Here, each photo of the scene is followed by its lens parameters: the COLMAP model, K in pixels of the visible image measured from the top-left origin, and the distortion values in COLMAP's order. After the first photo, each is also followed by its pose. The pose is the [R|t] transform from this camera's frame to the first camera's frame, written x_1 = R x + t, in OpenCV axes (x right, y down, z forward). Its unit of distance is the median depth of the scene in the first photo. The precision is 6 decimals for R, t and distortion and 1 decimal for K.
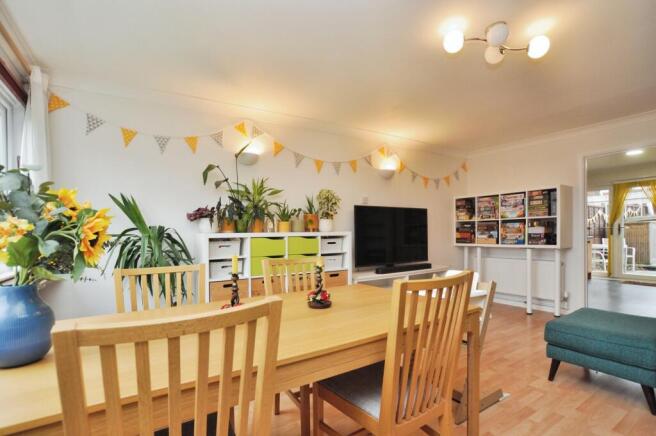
lens RADIAL K [[317.1, 0, 313.1], [0, 317.1, 229.8], [0, 0, 1]] dist [-0.076129, 0.028917]
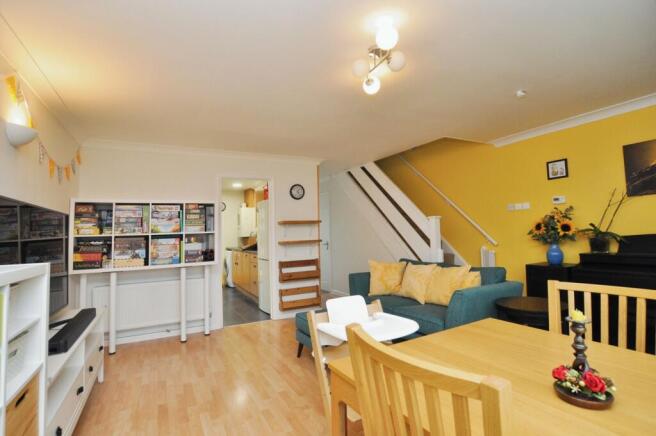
lens RADIAL K [[316.0, 0, 325.1], [0, 316.0, 227.5], [0, 0, 1]] dist [-0.080437, 0.040019]
pose [[0.055153, 0.034446, 0.997884, -0.181543], [0.023977, 0.999071, -0.035812, -0.012504], [-0.998190, 0.025902, 0.054275, 0.541753]]
